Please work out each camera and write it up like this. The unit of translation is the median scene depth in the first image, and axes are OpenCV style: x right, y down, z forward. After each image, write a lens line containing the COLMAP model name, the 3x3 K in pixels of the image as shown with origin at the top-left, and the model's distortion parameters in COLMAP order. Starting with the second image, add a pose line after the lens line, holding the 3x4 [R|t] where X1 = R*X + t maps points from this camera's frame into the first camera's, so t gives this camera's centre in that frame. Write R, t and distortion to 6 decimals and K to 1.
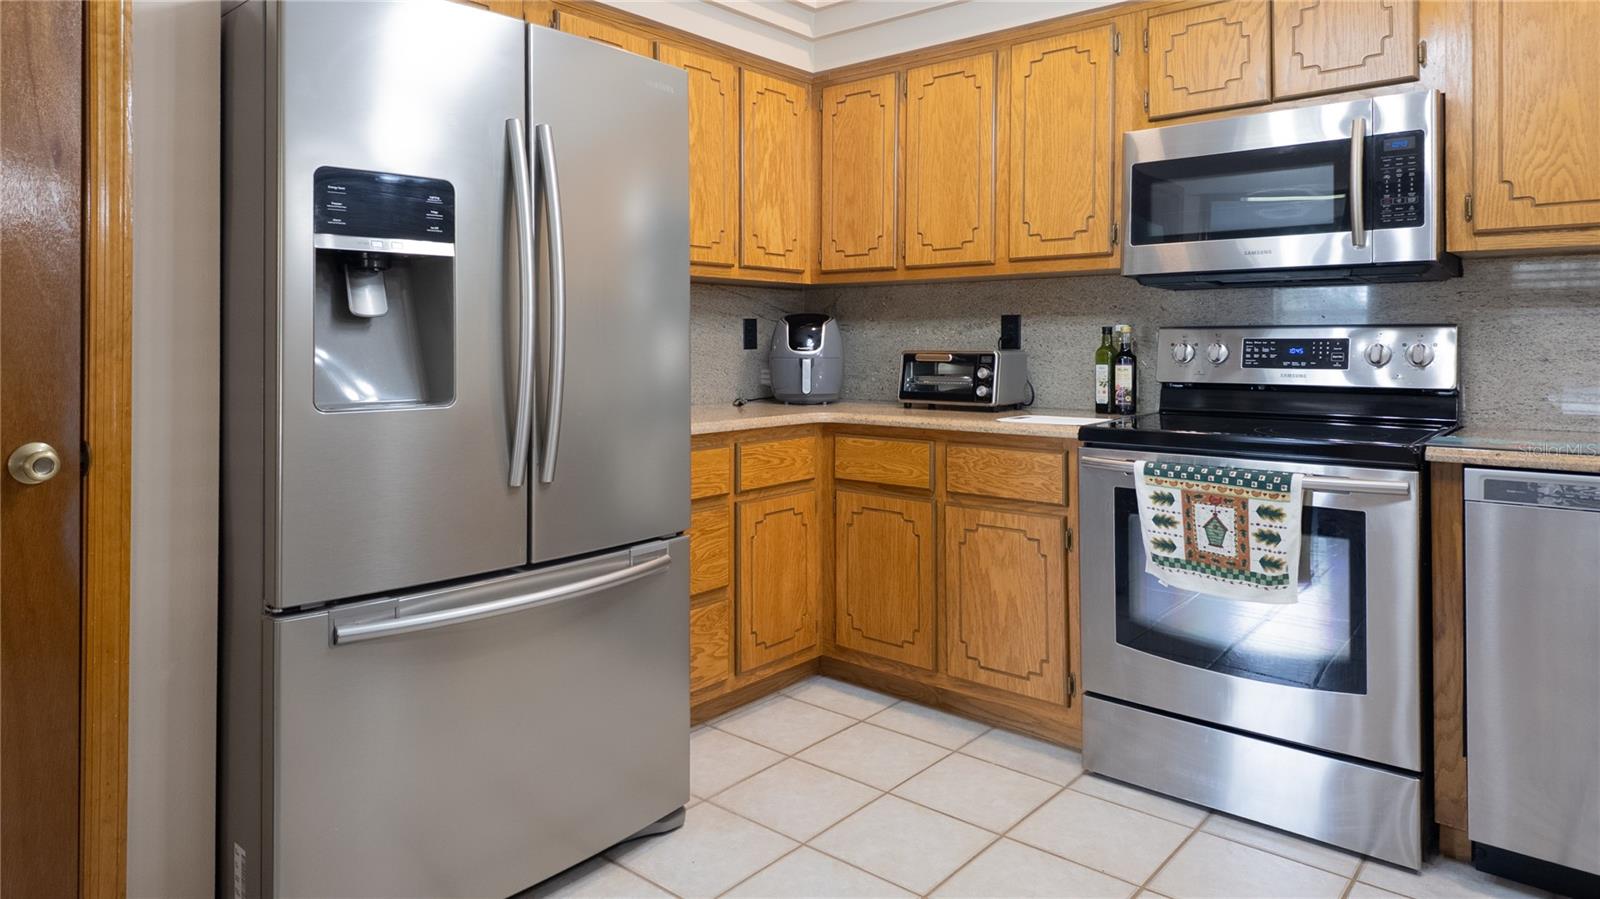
lens RADIAL K [[966.4, 0, 789.7], [0, 966.4, 348.7], [0, 0, 1]] dist [0.024650, -0.026515]
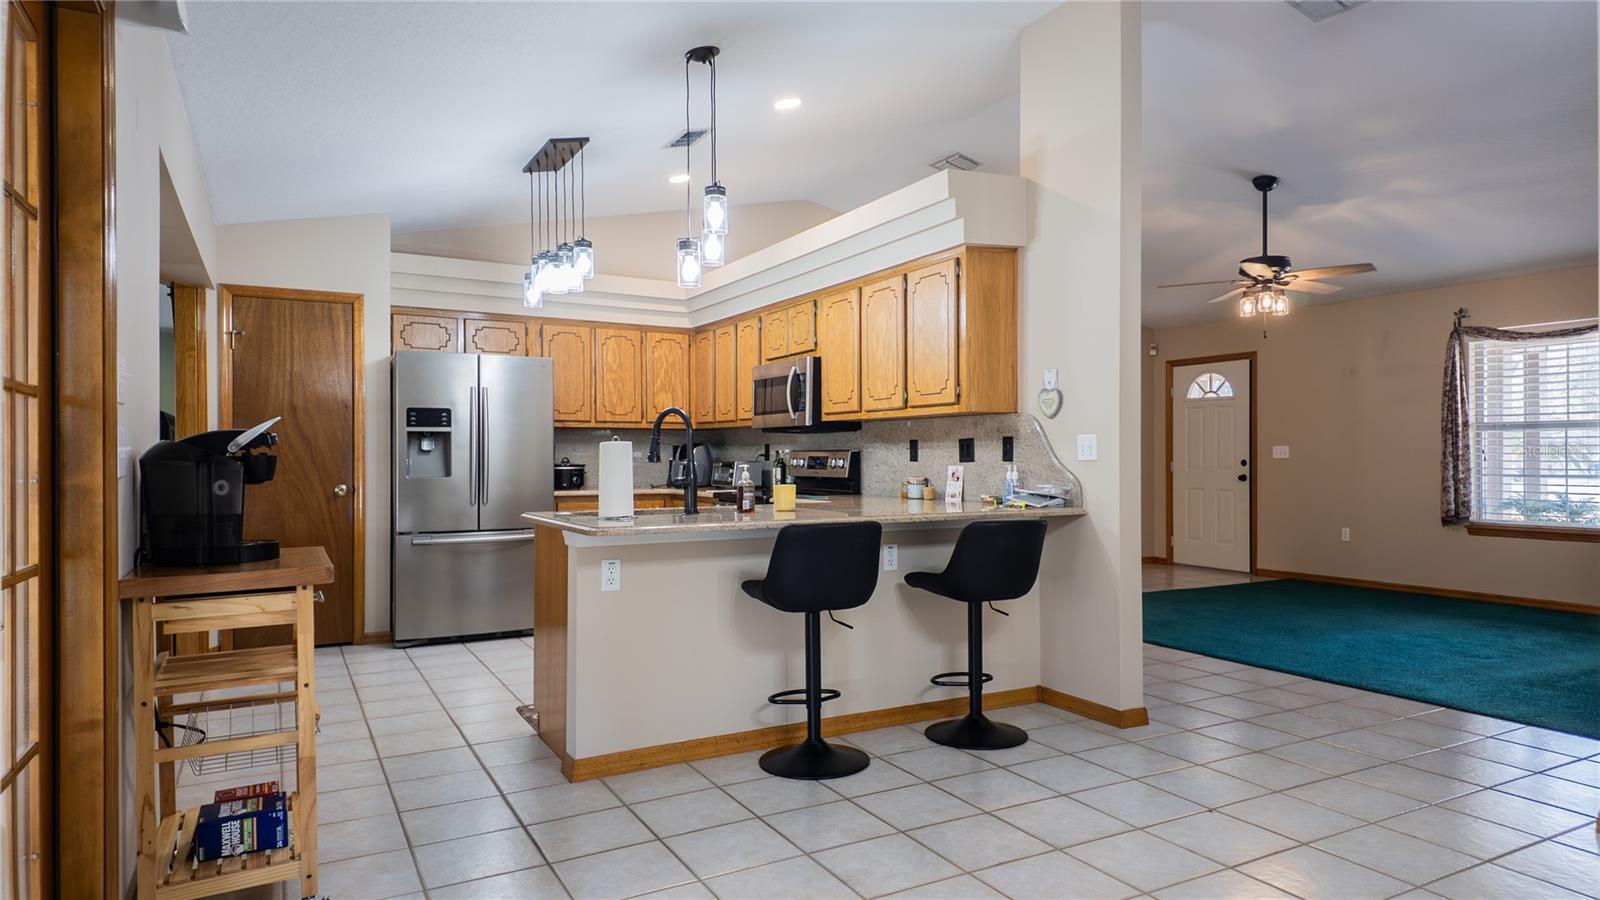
lens RADIAL K [[966.4, 0, 858.0], [0, 966.4, 457.4], [0, 0, 1]] dist [0.024650, -0.026515]
pose [[0.951659, 0.000410, -0.307156, 1.302589], [-0.002048, 0.999985, -0.005012, 0.003545], [0.307149, 0.005398, 0.951646, -1.118622]]
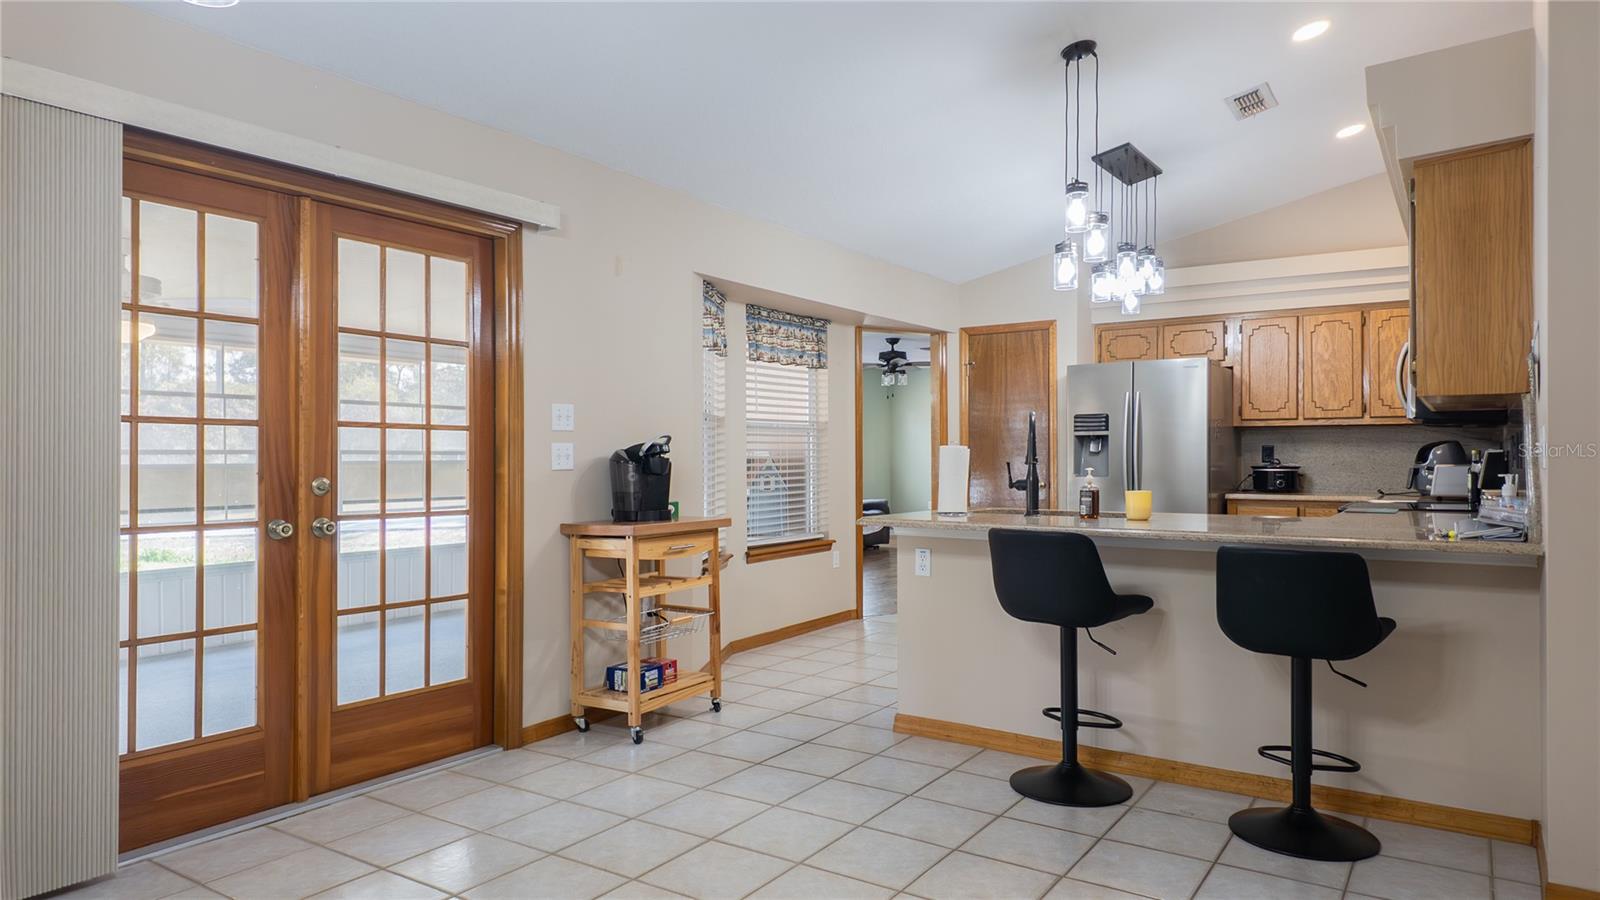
lens RADIAL K [[966.4, 0, 795.5], [0, 966.4, 455.8], [0, 0, 1]] dist [0.024650, -0.026515]
pose [[0.118060, -0.000721, -0.993006, 2.027279], [-0.005016, 0.999987, -0.001323, -0.005116], [0.992994, 0.005138, 0.118055, -0.371683]]
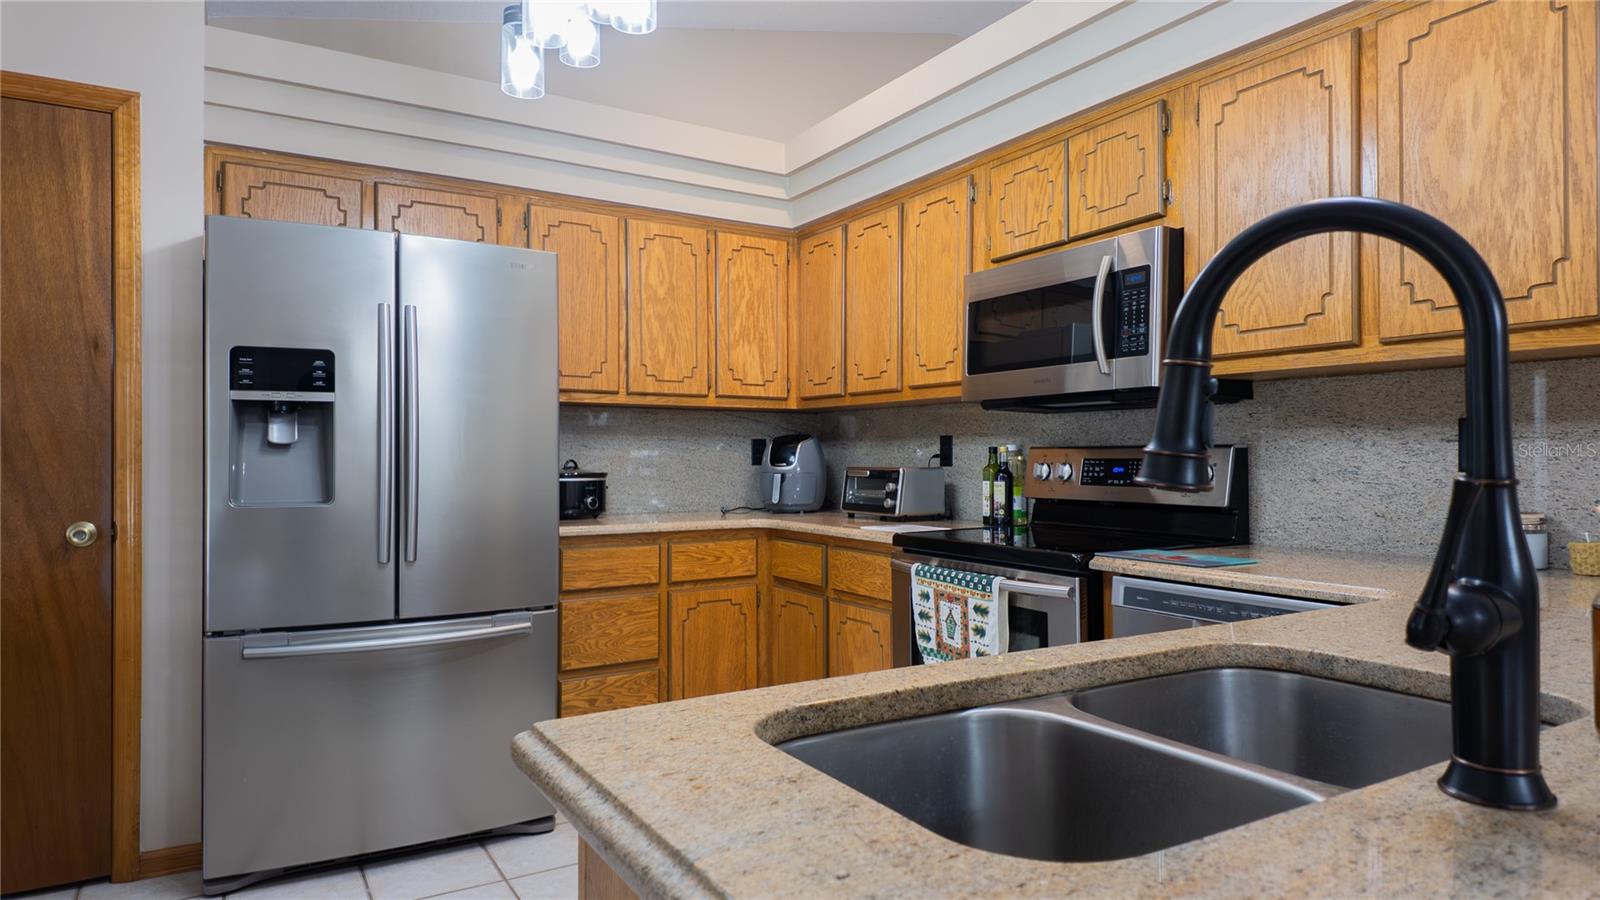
lens RADIAL K [[966.4, 0, 830.7], [0, 966.4, 457.8], [0, 0, 1]] dist [0.024650, -0.026515]
pose [[0.955473, 0.001422, -0.295074, 0.533233], [-0.003466, 0.999973, -0.006406, -0.002589], [0.295057, 0.007143, 0.955453, -0.117084]]
